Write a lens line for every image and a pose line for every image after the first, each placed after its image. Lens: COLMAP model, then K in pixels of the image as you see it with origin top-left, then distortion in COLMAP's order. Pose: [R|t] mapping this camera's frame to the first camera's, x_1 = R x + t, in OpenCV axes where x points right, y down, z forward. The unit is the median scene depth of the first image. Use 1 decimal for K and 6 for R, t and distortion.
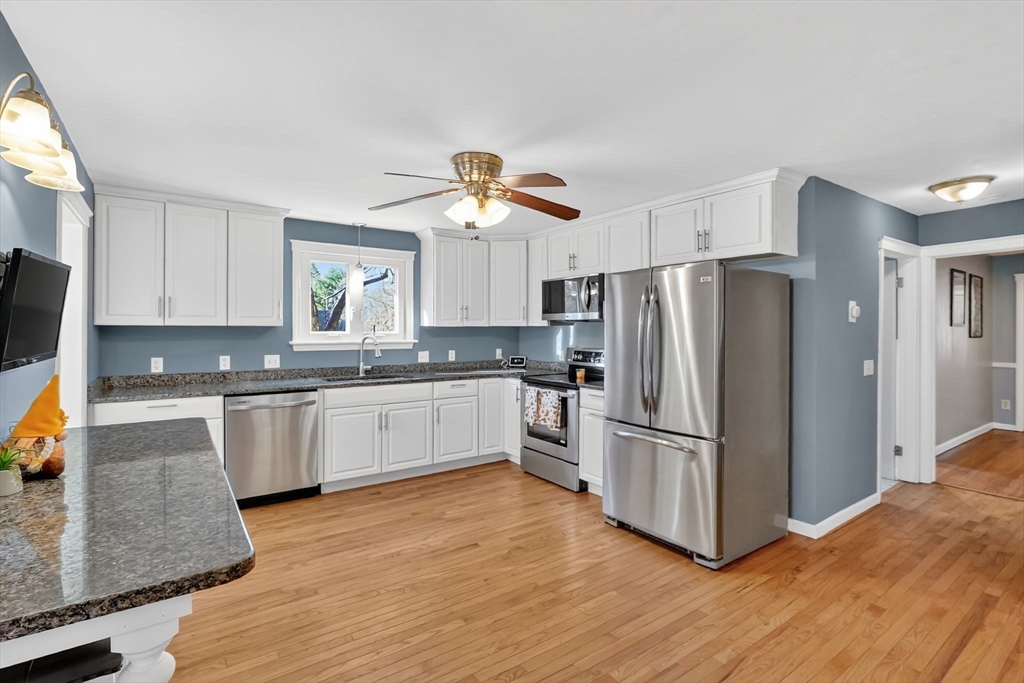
lens RADIAL K [[462.6, 0, 523.3], [0, 462.6, 330.2], [0, 0, 1]] dist [0.000430, 0.000408]
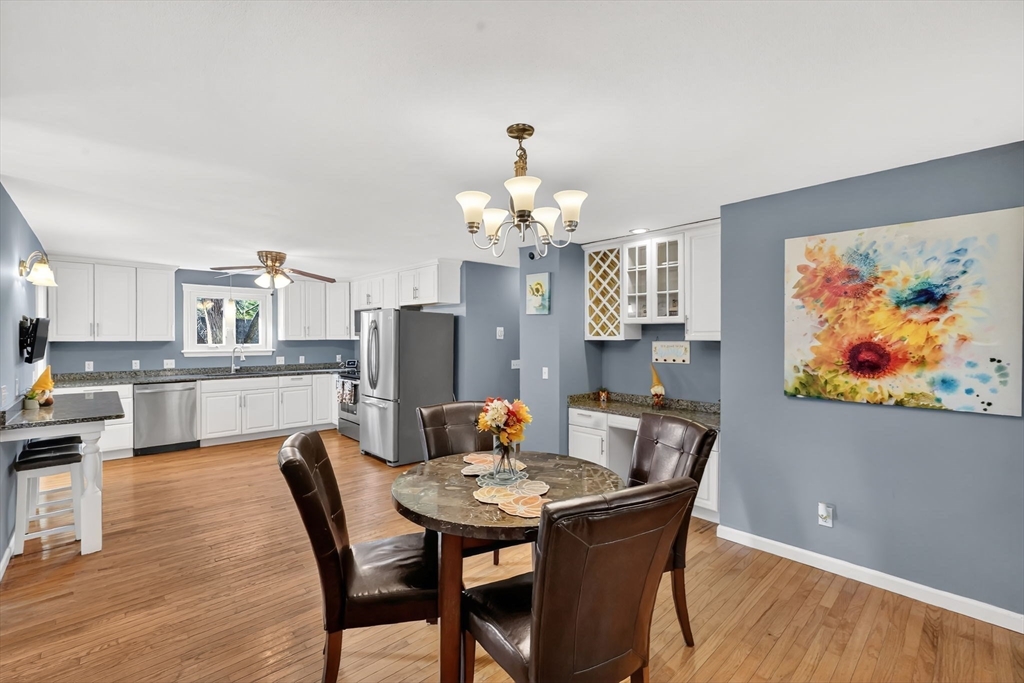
lens RADIAL K [[440.3, 0, 477.1], [0, 440.3, 340.1], [0, 0, 1]] dist [0.016715, 0.000244]
pose [[0.998619, -0.002562, 0.052478, 0.434892], [0.002260, 0.999981, 0.005811, -0.018818], [-0.052492, -0.005684, 0.998605, -0.568815]]
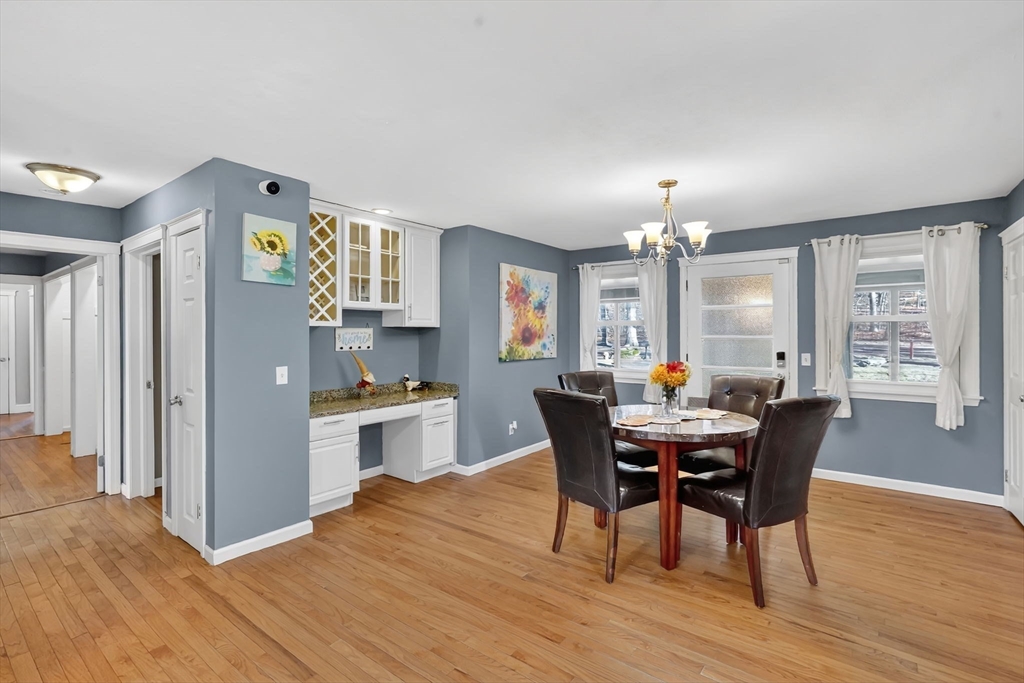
lens RADIAL K [[462.6, 0, 523.3], [0, 462.6, 330.2], [0, 0, 1]] dist [0.000430, 0.000408]
pose [[-0.264364, 0.004096, 0.964414, -0.155451], [0.002165, 0.999991, -0.003654, 0.000203], [-0.964421, 0.001122, -0.264371, 0.334329]]
